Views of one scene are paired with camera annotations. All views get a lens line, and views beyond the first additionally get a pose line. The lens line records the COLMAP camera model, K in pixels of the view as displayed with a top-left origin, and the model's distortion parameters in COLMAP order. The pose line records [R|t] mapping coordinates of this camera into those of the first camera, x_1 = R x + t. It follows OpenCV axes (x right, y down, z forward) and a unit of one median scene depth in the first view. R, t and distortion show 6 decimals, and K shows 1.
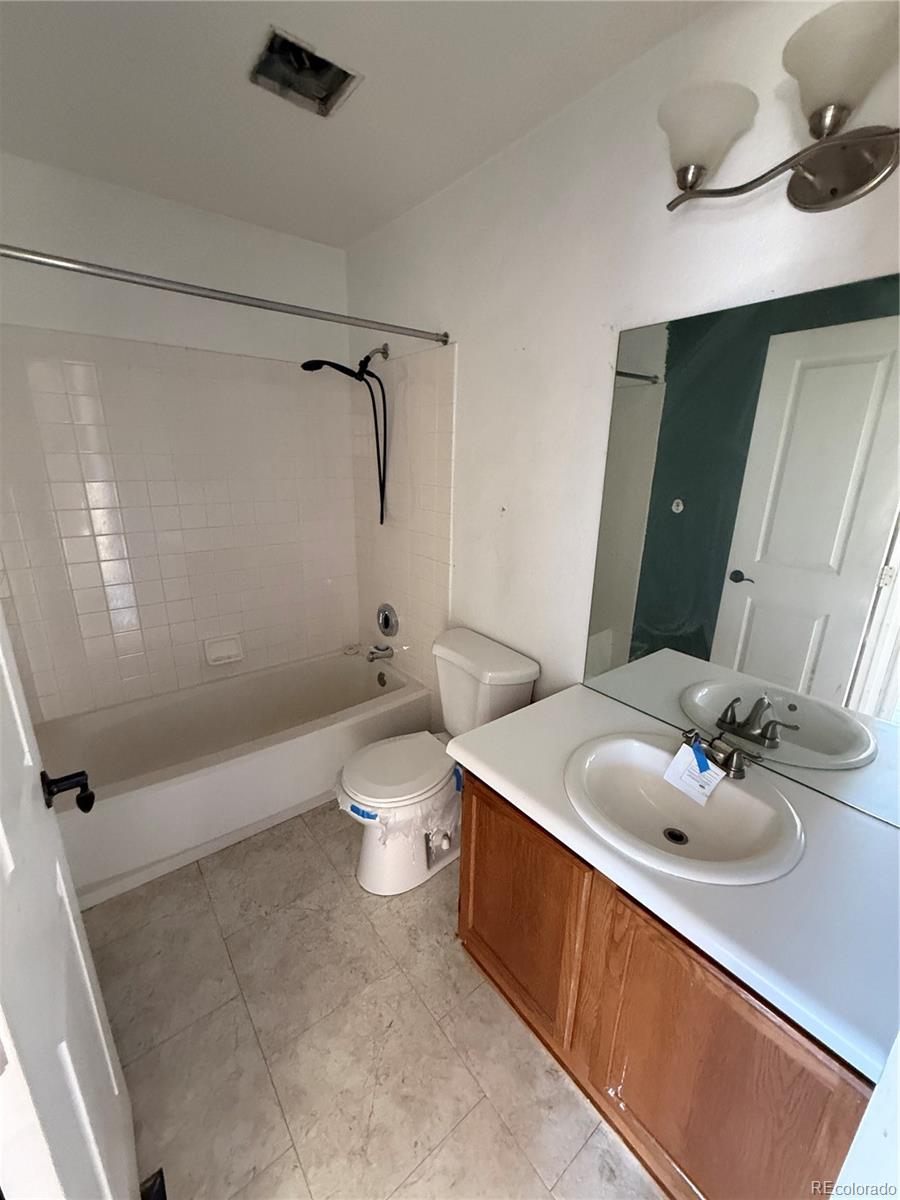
lens RADIAL K [[478.9, 0, 449.5], [0, 478.9, 595.9], [0, 0, 1]] dist [-0.000965, 0.000254]
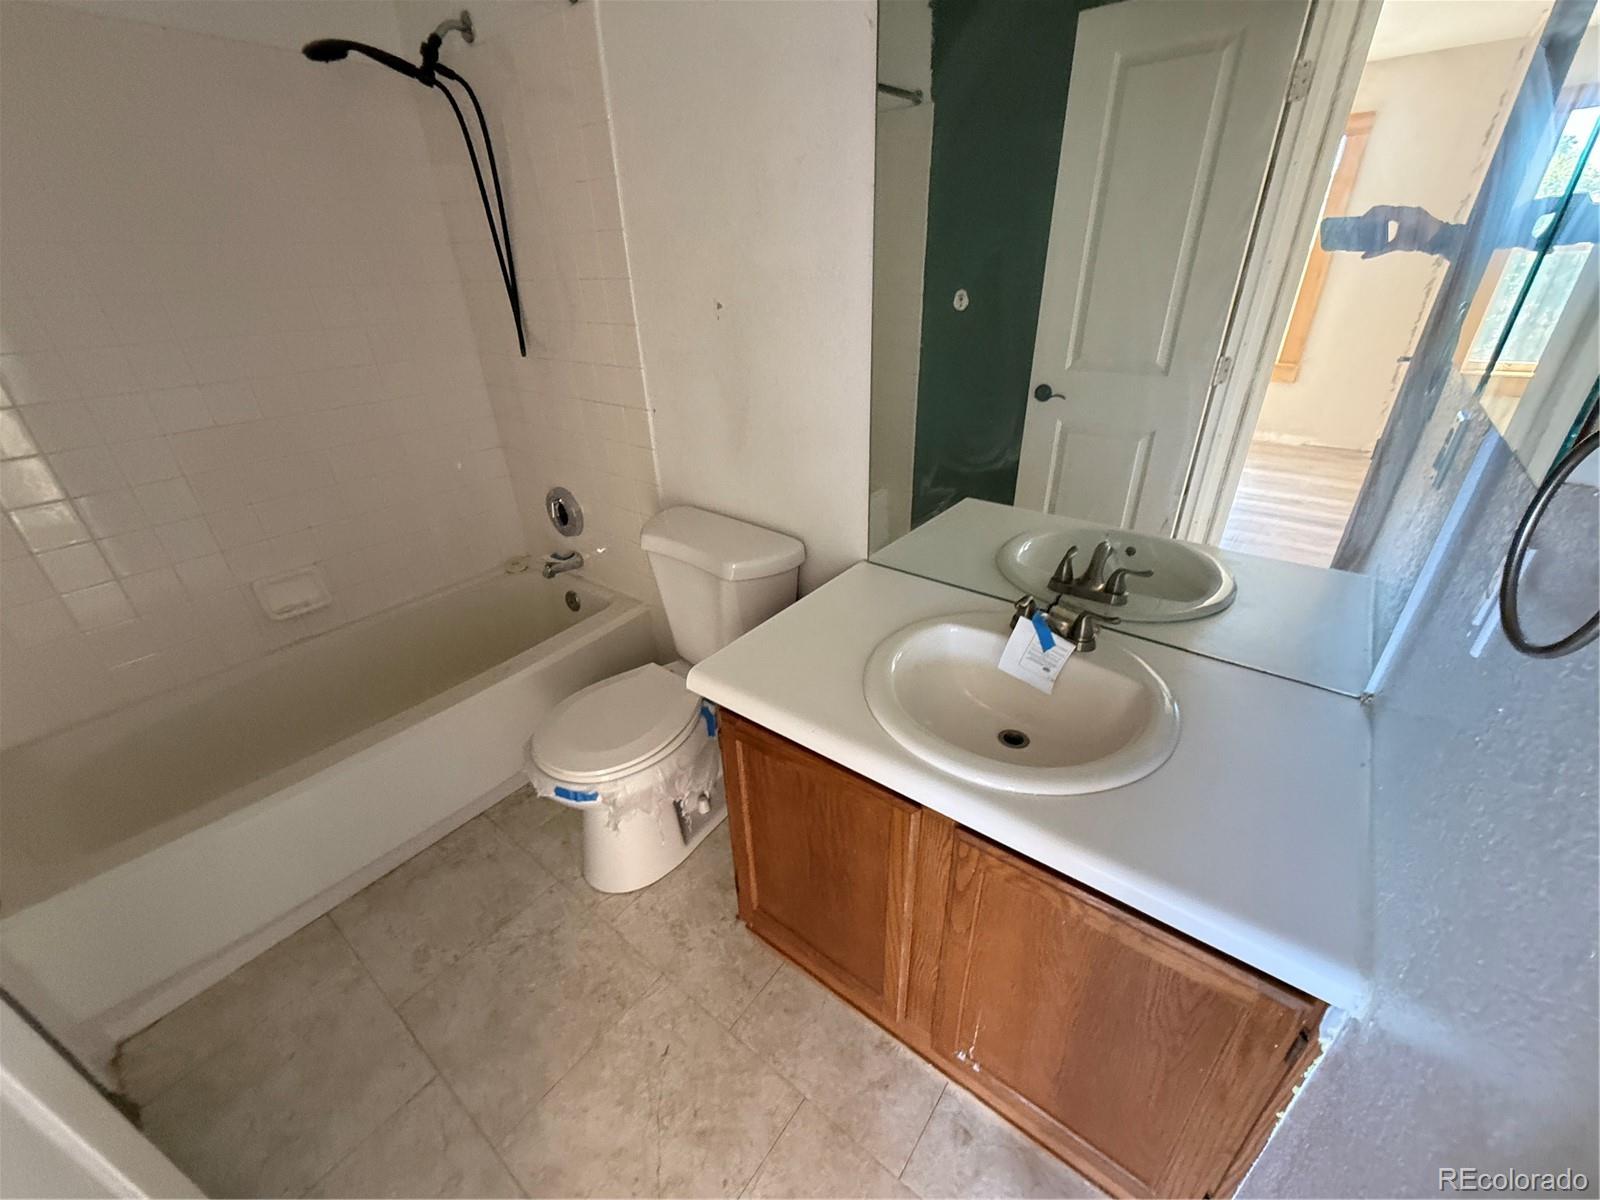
lens RADIAL K [[638.5, 0, 802.9], [0, 638.5, 599.5], [0, 0, 1]] dist [-0.000965, 0.000254]
pose [[0.968824, -0.153911, 0.194145, -0.003755], [0.112282, 0.971298, 0.209697, 0.040097], [-0.220847, -0.181361, 0.958298, 0.138402]]
